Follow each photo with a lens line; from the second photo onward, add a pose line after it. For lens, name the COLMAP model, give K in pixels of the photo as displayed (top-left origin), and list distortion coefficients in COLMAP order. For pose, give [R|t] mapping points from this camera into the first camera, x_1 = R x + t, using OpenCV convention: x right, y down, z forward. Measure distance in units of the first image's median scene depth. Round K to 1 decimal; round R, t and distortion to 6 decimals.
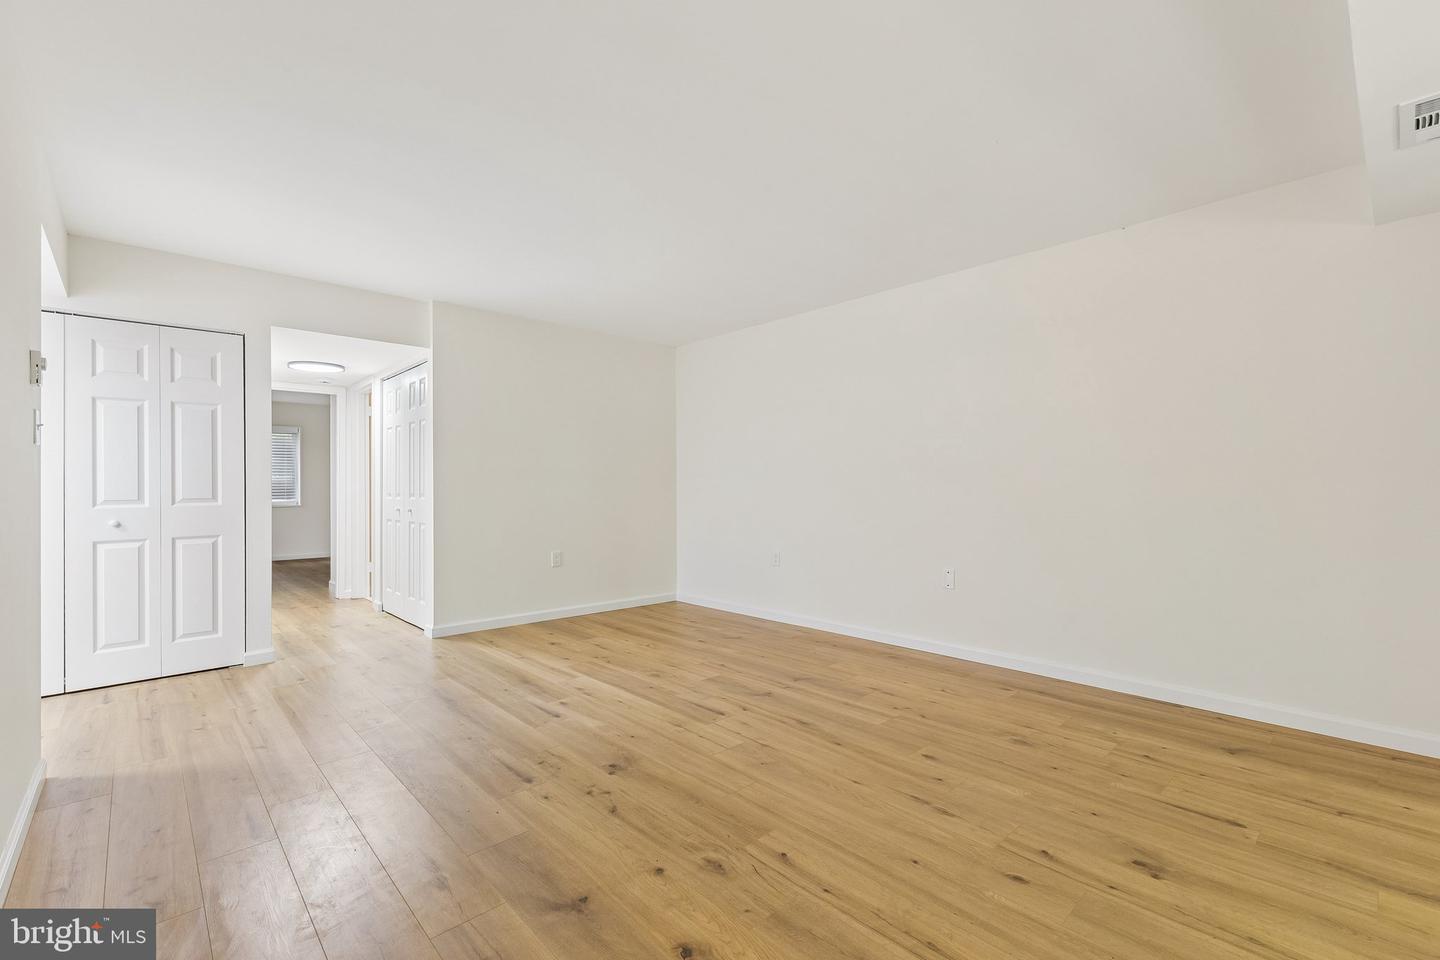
lens RADIAL K [[624.0, 0, 725.5], [0, 624.0, 478.4], [0, 0, 1]] dist [0.014043, -0.003467]
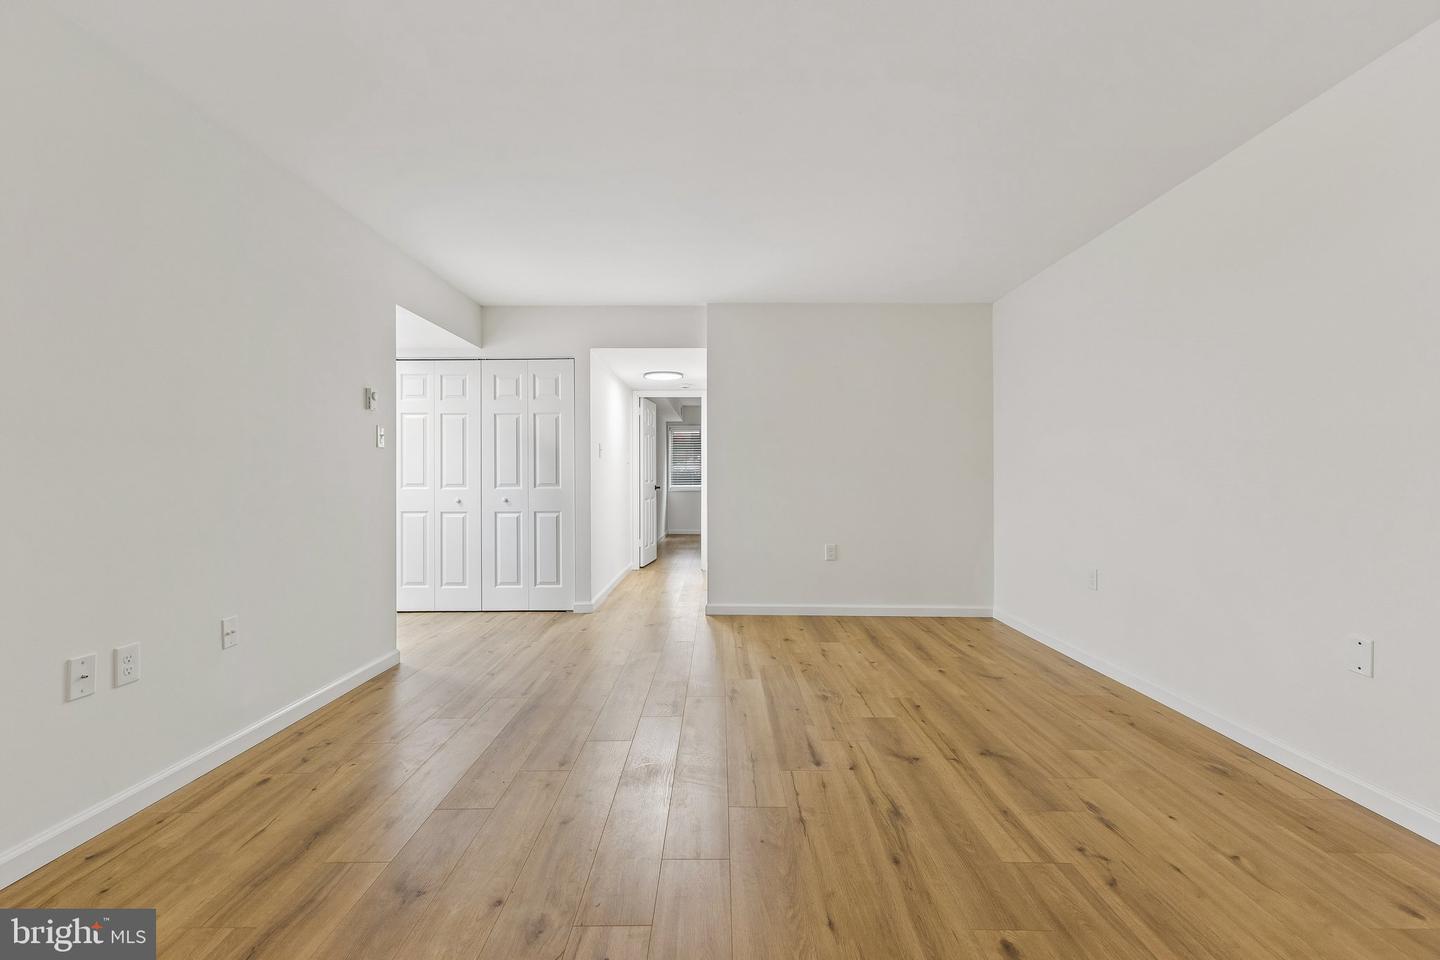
lens RADIAL K [[624.0, 0, 717.2], [0, 624.0, 476.1], [0, 0, 1]] dist [0.014043, -0.003467]
pose [[0.726056, 0.004729, -0.687619, 0.381535], [0.005299, 0.999908, 0.012472, 0.001192], [0.687615, -0.012699, 0.725964, 0.292472]]
